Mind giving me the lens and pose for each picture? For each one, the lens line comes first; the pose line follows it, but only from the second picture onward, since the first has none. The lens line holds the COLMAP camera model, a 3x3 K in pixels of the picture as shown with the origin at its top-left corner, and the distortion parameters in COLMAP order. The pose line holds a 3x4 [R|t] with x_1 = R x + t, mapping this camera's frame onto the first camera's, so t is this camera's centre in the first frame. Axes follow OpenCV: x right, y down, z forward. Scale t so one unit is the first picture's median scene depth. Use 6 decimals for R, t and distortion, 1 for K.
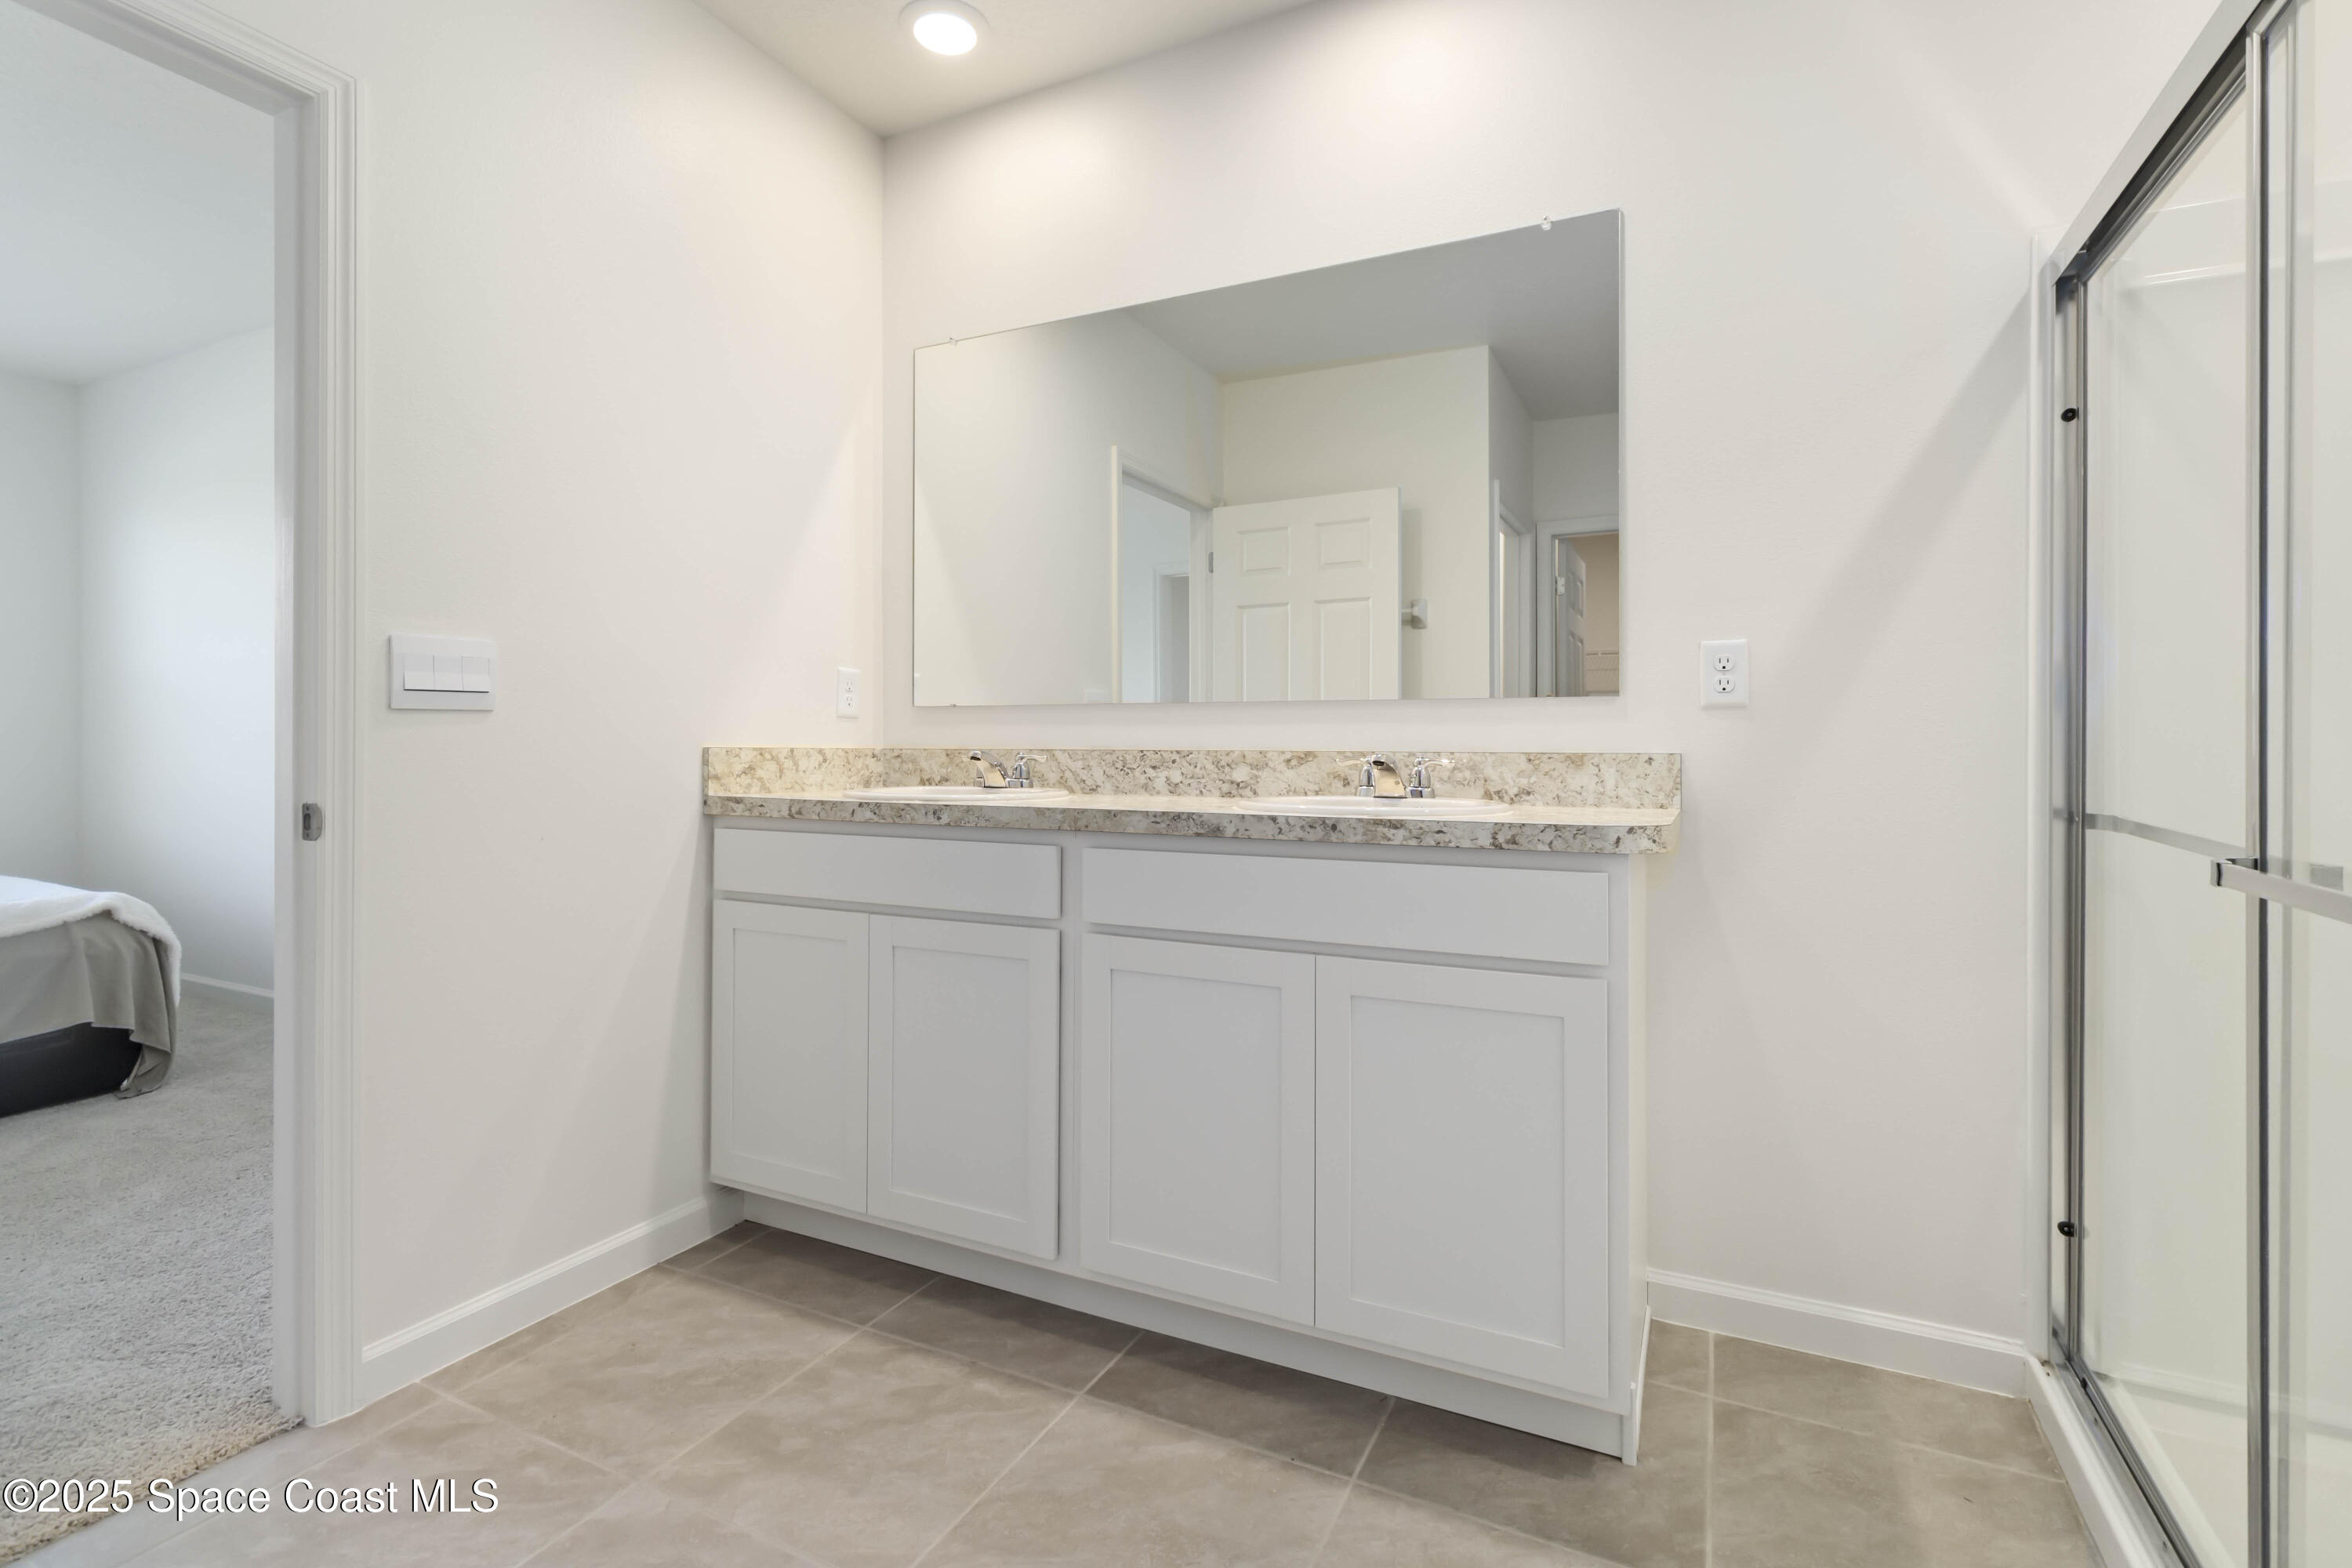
lens RADIAL K [[1092.0, 0, 1182.4], [0, 1092.0, 741.5], [0, 0, 1]] dist [0.000567, -0.000303]
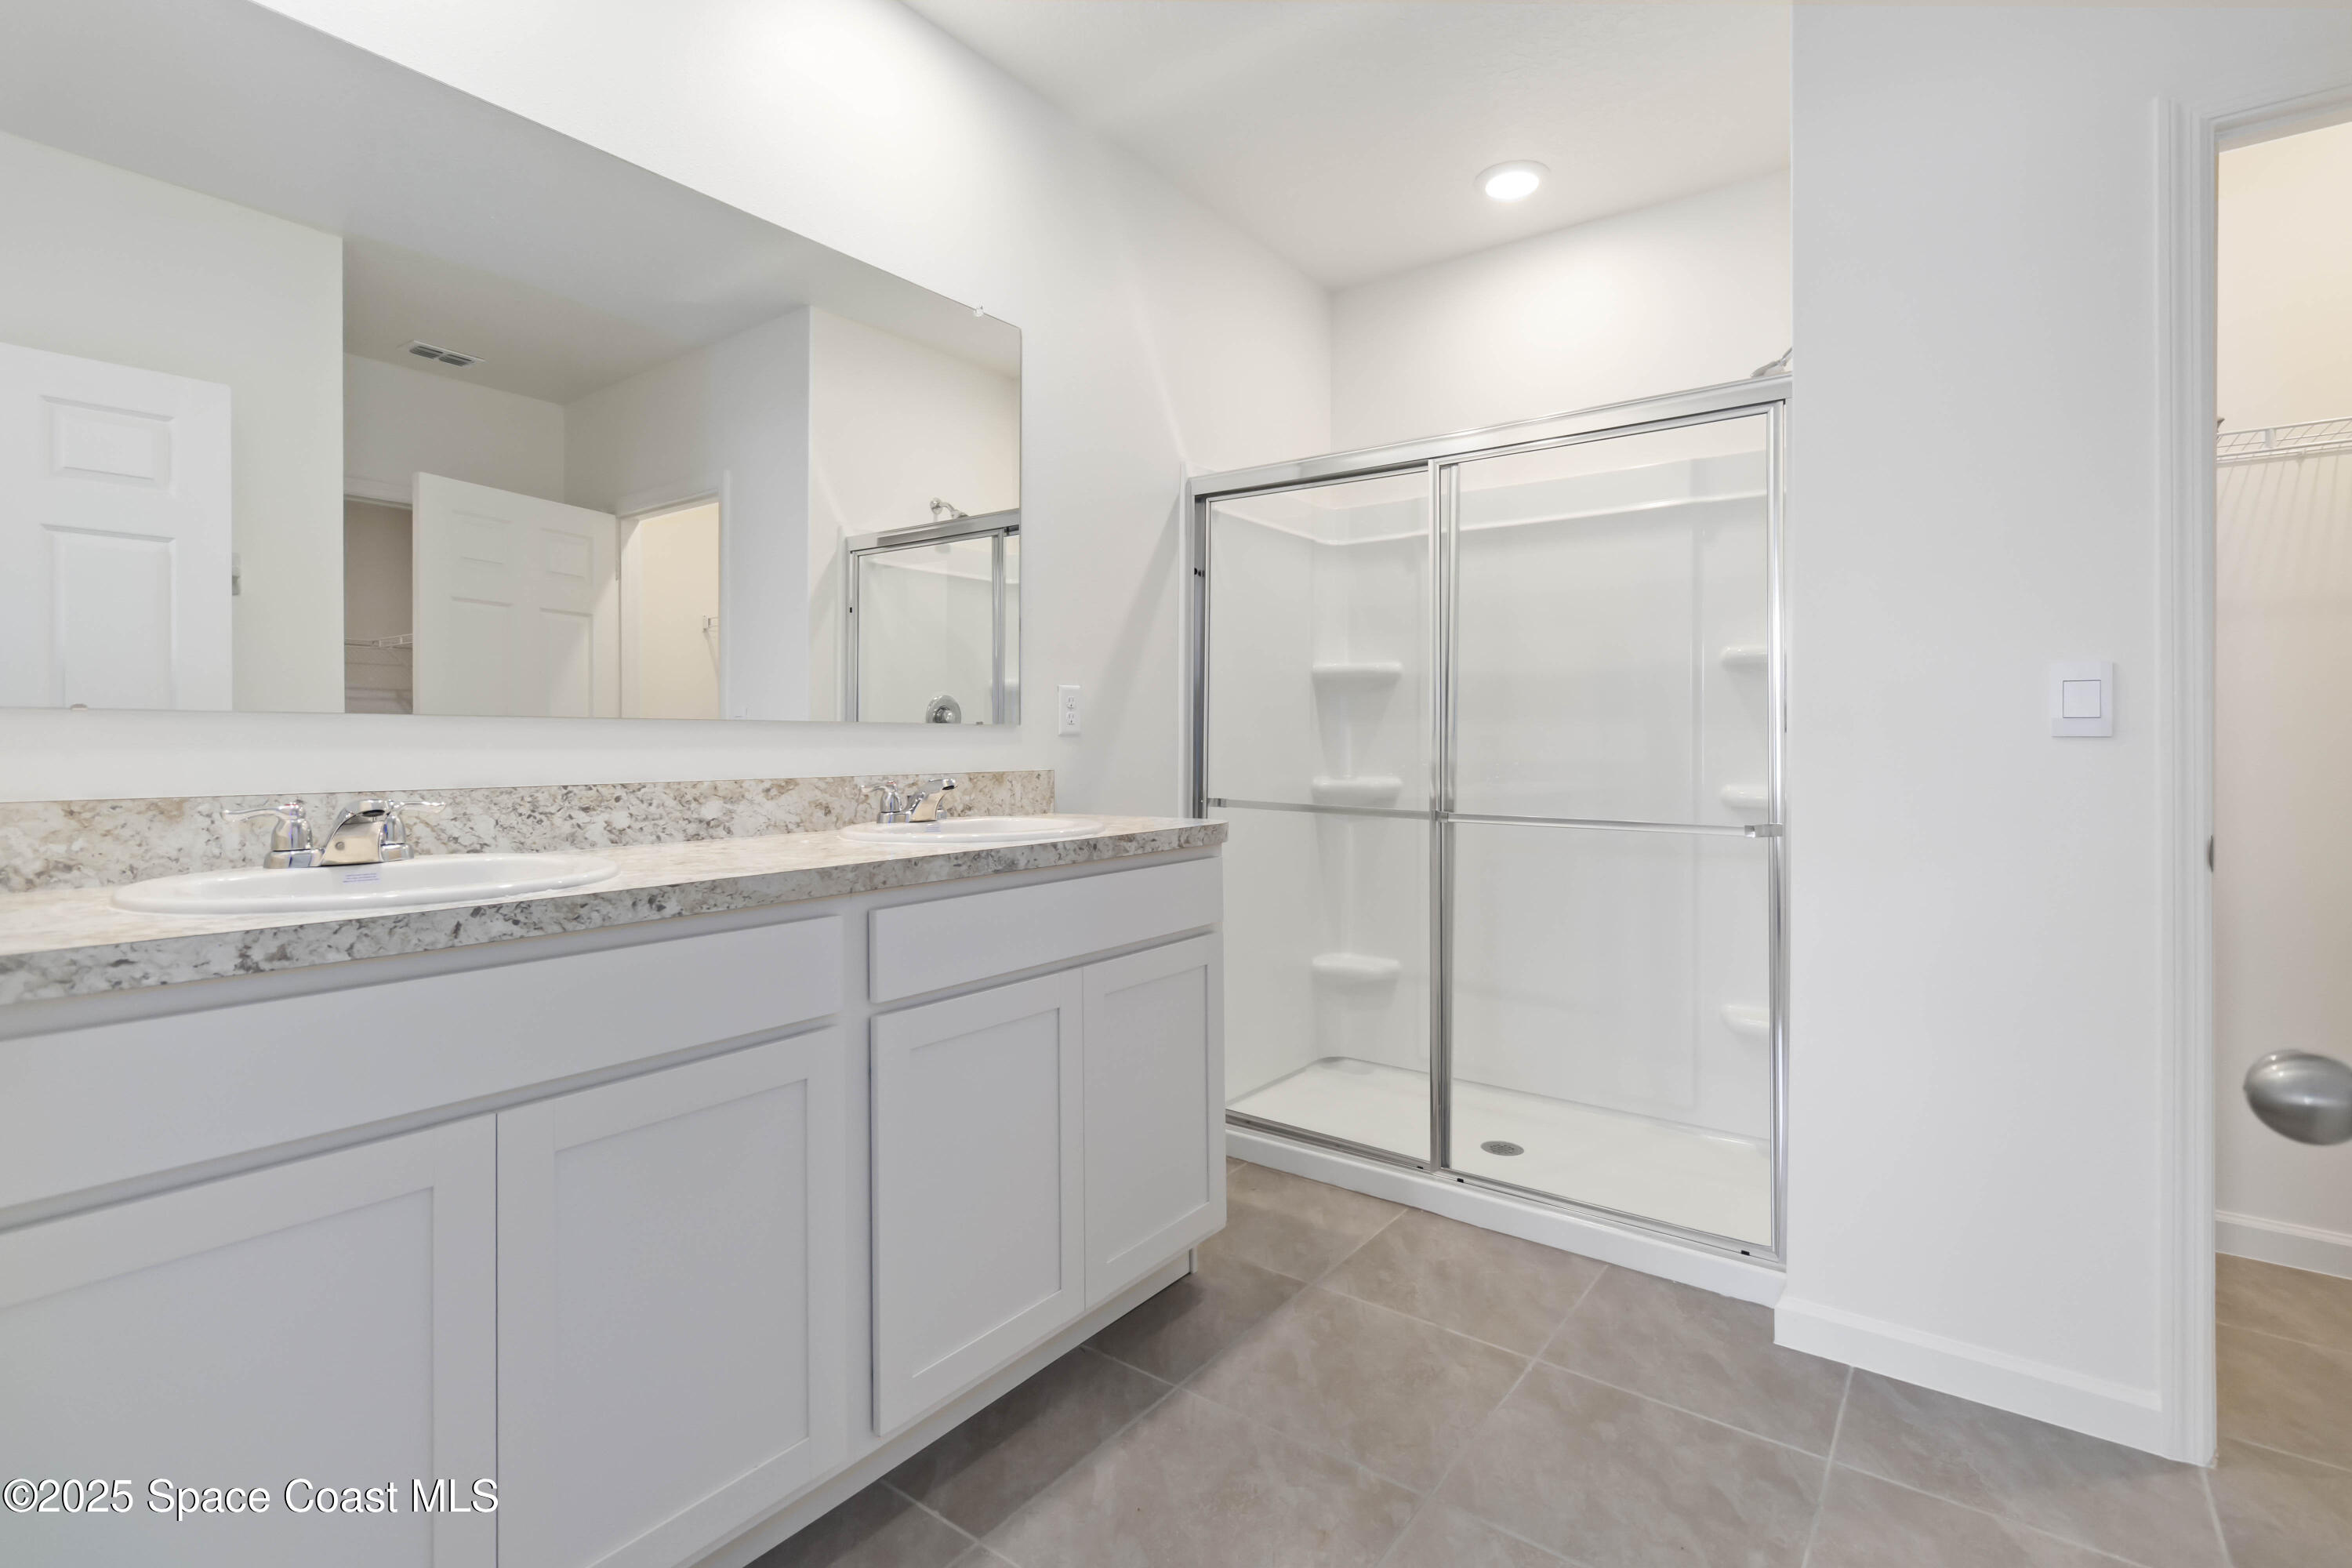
lens RADIAL K [[1092.0, 0, 1182.4], [0, 1092.0, 741.5], [0, 0, 1]] dist [0.000567, -0.000303]
pose [[0.184045, -0.002942, 0.982913, -0.775211], [0.001416, 0.999995, 0.002728, -0.025593], [-0.982917, 0.000889, 0.184048, 0.591214]]
